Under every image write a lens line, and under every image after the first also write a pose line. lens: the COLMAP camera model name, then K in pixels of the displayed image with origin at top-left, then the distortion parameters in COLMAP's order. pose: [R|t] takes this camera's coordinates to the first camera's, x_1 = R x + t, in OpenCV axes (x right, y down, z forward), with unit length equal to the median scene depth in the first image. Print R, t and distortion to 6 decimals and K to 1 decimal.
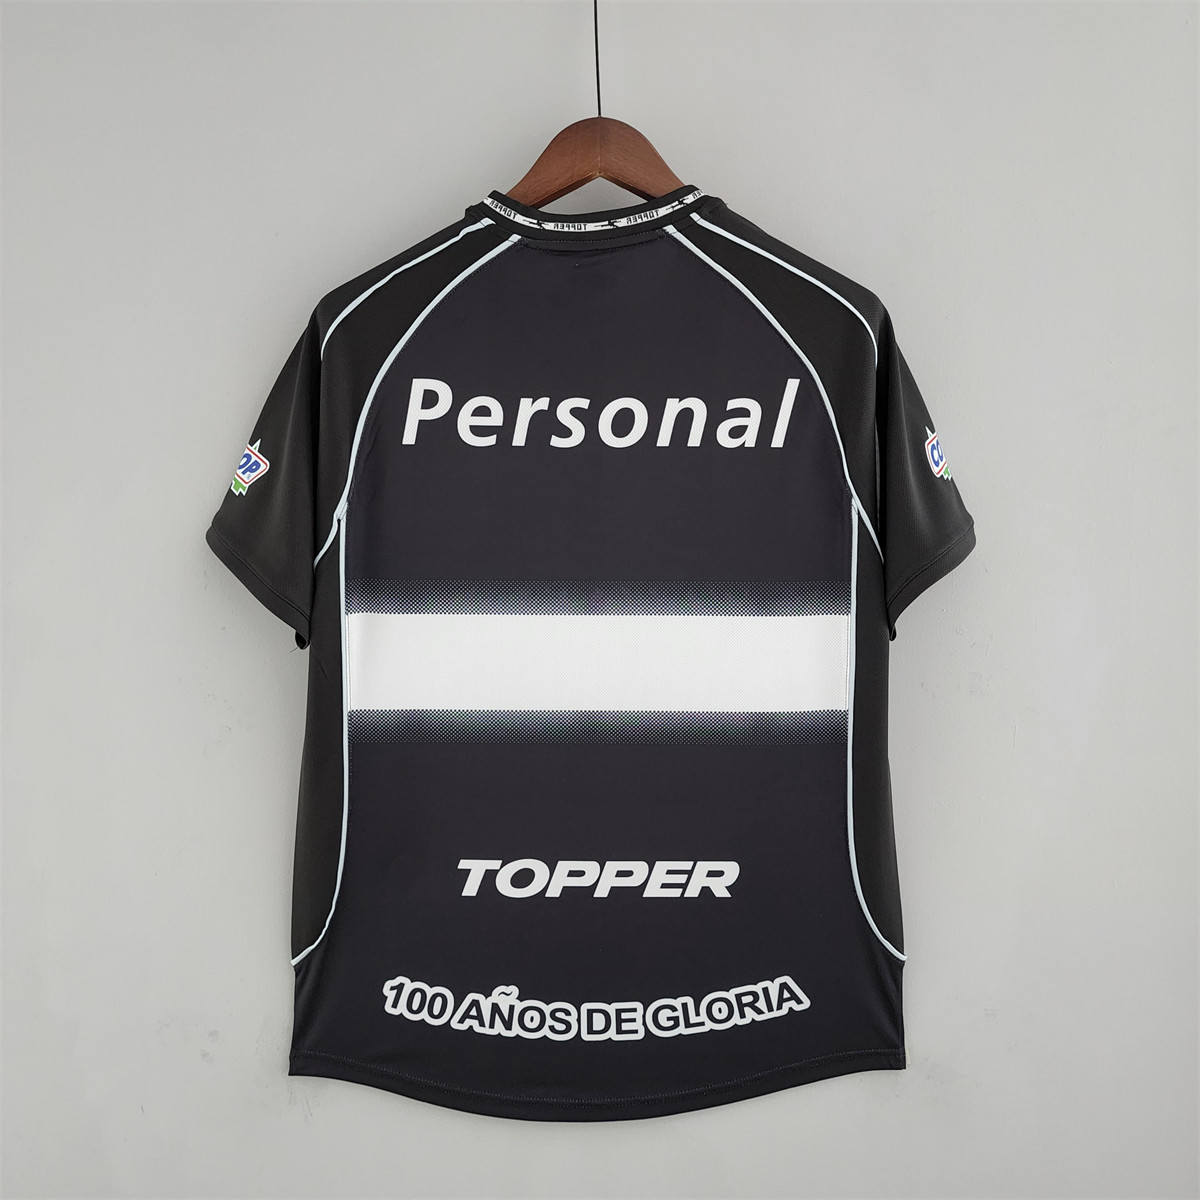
lens RADIAL K [[1124.0, 0, 600.0], [0, 1124.0, 600.0], [0, 0, 1]] dist [0.077515, -0.163412]
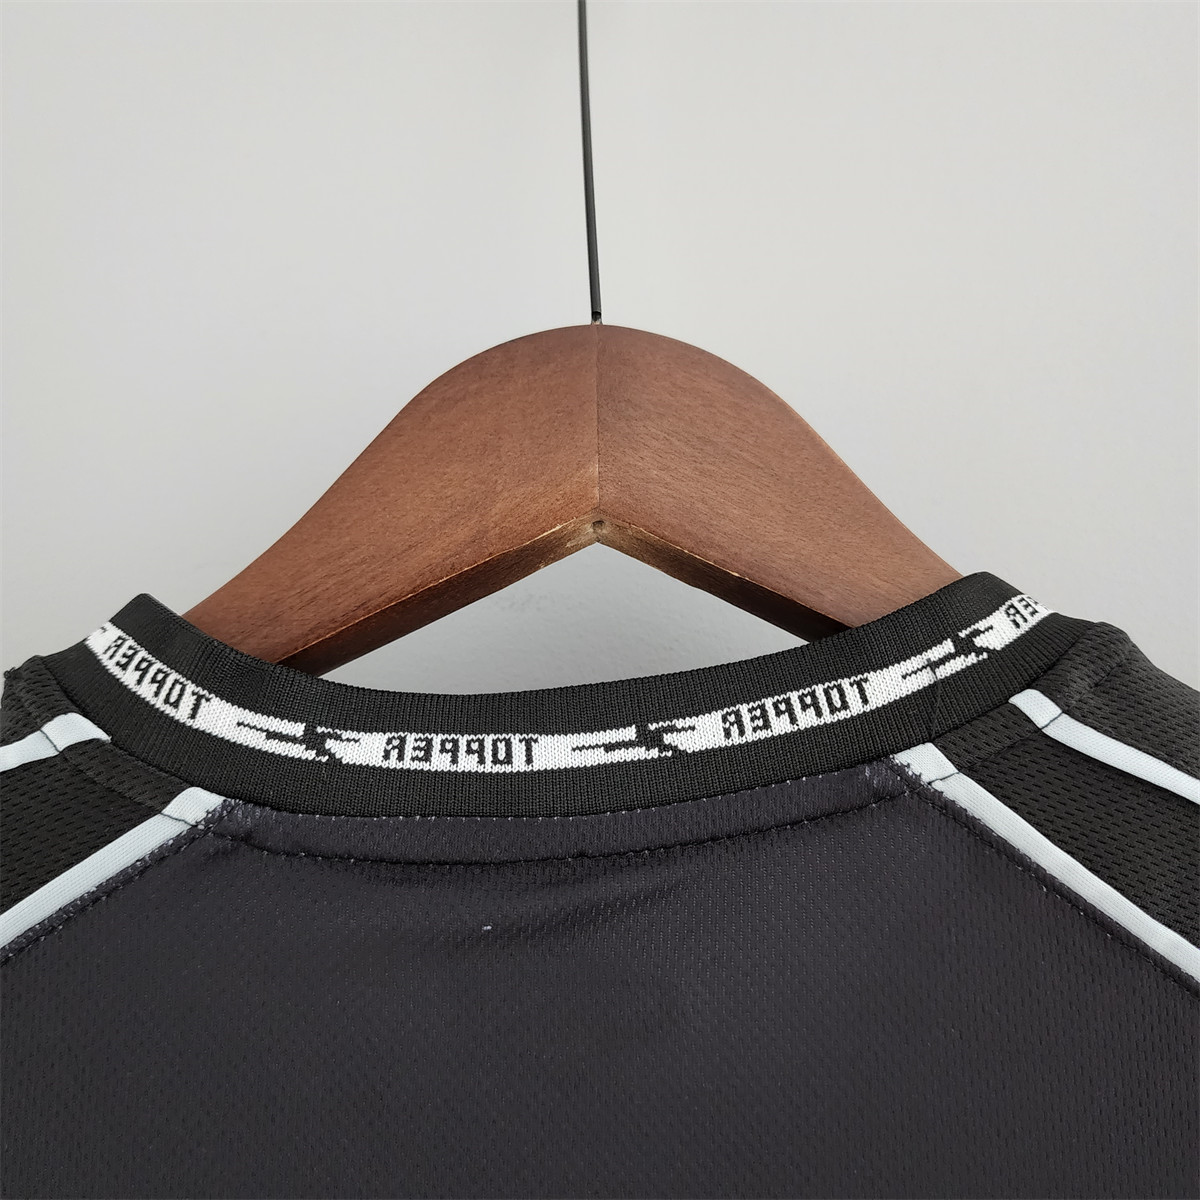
lens RADIAL K [[1124.0, 0, 600.0], [0, 1124.0, 600.0], [0, 0, 1]] dist [0.077515, -0.163412]
pose [[0.999987, 0.000012, 0.005179, -0.000793], [0.001718, 0.942562, -0.334026, -0.285187], [-0.004886, 0.334031, 0.942549, 0.787711]]
